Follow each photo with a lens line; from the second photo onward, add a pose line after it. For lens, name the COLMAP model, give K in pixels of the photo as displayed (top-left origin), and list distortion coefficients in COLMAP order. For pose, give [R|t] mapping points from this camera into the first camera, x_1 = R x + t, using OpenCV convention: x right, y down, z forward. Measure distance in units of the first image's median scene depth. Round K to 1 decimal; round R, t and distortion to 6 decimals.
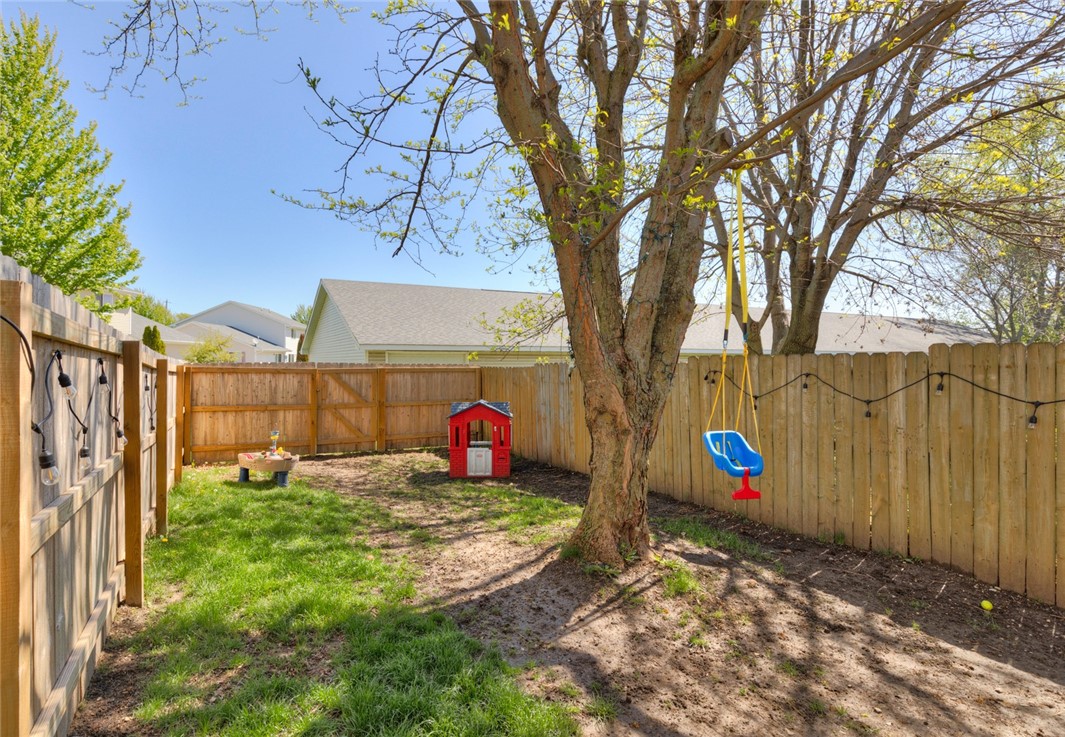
lens RADIAL K [[533.1, 0, 532.5], [0, 533.1, 368.5], [0, 0, 1]] dist [-0.000973, 0.000265]
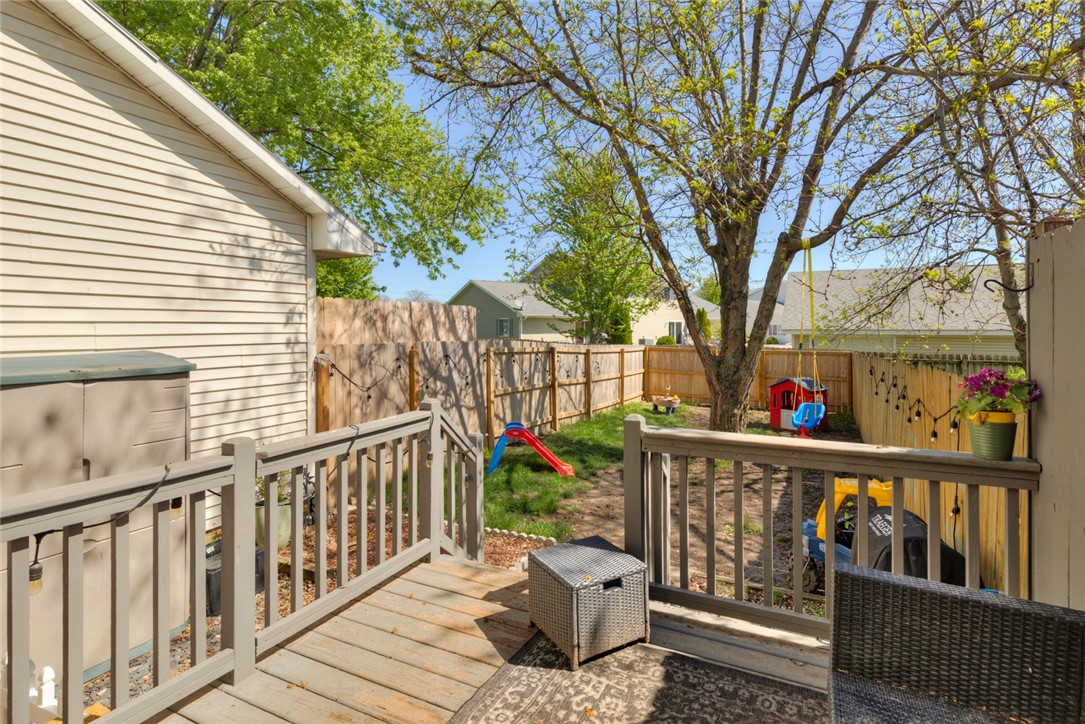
lens RADIAL K [[493.8, 0, 541.0], [0, 493.8, 352.6], [0, 0, 1]] dist [-0.001233, -0.000065]
pose [[0.574673, 0.030846, -0.817802, 1.456684], [-0.005043, 0.999404, 0.034152, -0.111667], [0.818368, -0.015502, 0.574486, -0.723681]]
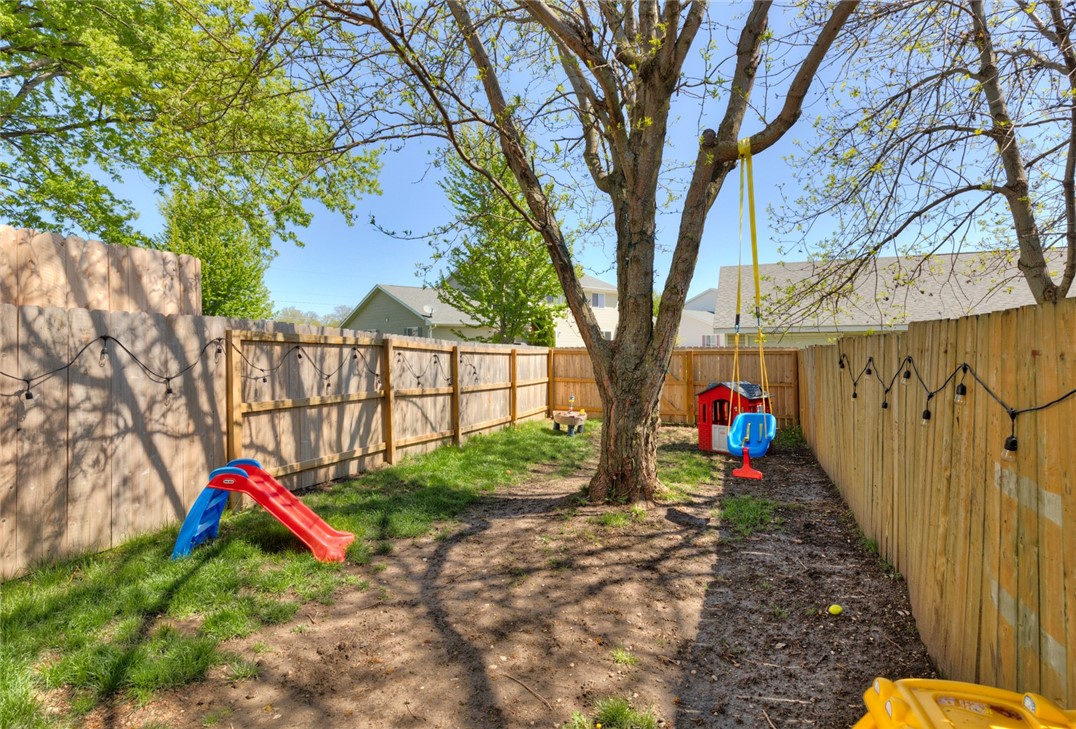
lens RADIAL K [[536.4, 0, 538.0], [0, 536.4, 364.5], [0, 0, 1]] dist [0.002829, 0.000185]
pose [[0.678180, 0.019527, -0.734636, 1.078633], [-0.000466, 0.999658, 0.026141, -0.003141], [0.734896, -0.017385, 0.677957, 0.000222]]
